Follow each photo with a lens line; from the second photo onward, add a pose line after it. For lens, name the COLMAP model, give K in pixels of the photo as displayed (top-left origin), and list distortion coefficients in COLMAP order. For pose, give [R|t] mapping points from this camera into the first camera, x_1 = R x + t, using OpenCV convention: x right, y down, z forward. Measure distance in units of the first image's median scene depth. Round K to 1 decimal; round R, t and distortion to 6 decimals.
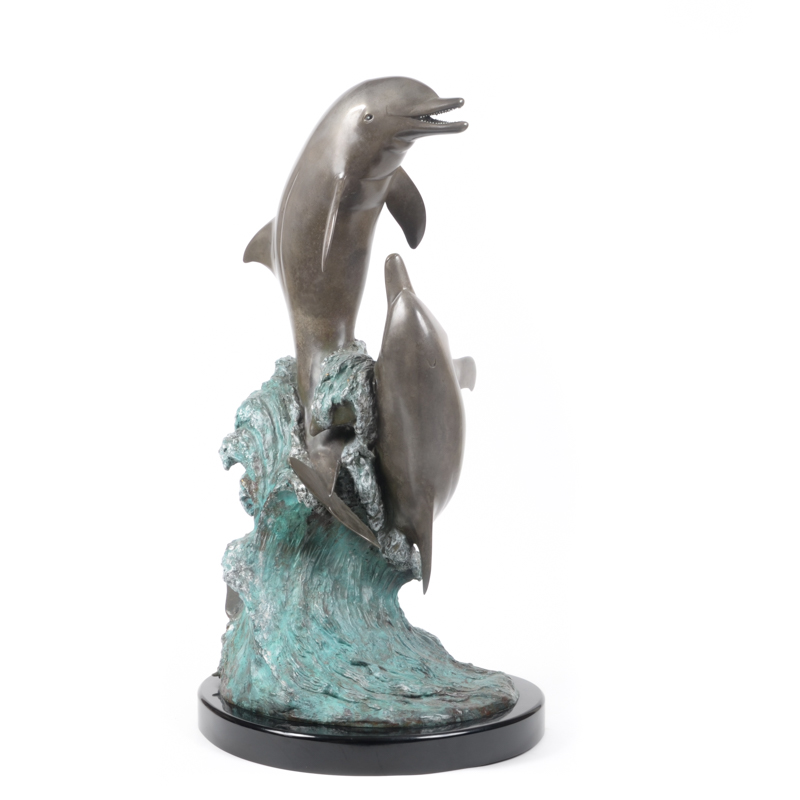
lens RADIAL K [[1804.3, 0, 329.7], [0, 1804.3, 407.2], [0, 0, 1]] dist [-0.068185, 0.000000]
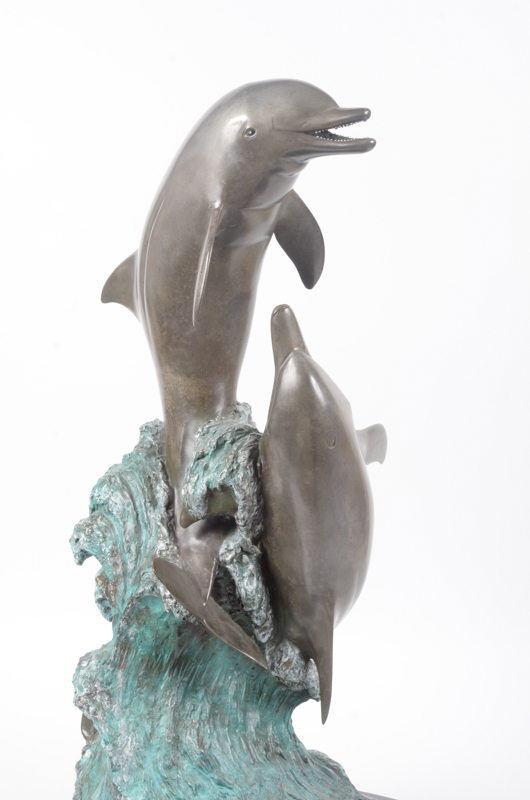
lens RADIAL K [[1866.6, 0, 266.5], [0, 1866.6, 399.2], [0, 0, 1]] dist [0.070272, 0.000000]
pose [[0.999913, -0.004345, 0.012440, 0.017438], [0.004095, 0.999790, 0.020058, -0.057876], [-0.012525, -0.020006, 0.999721, 0.168507]]
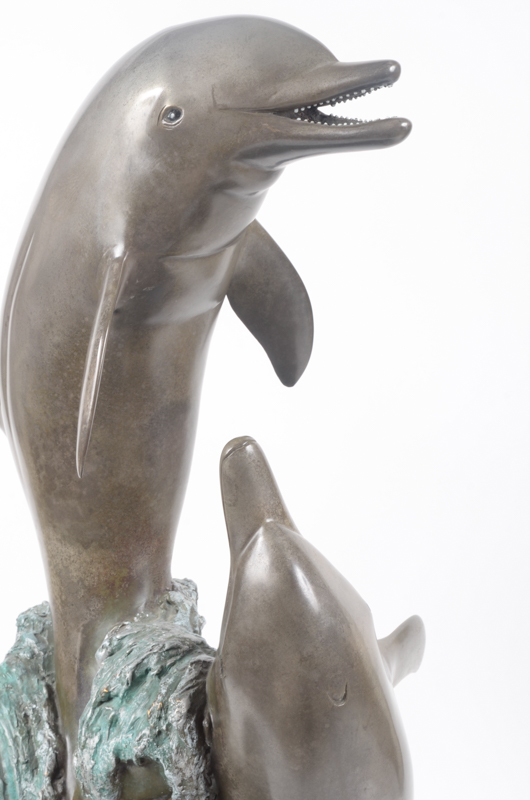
lens RADIAL K [[1493.5, 0, 265.5], [0, 1493.5, 407.5], [0, 0, 1]] dist [-0.004338, 0.000000]
pose [[0.999301, -0.029890, 0.022452, 0.032457], [0.029265, 0.999189, 0.027672, -0.098061], [-0.023261, -0.026995, 0.999365, 0.626545]]
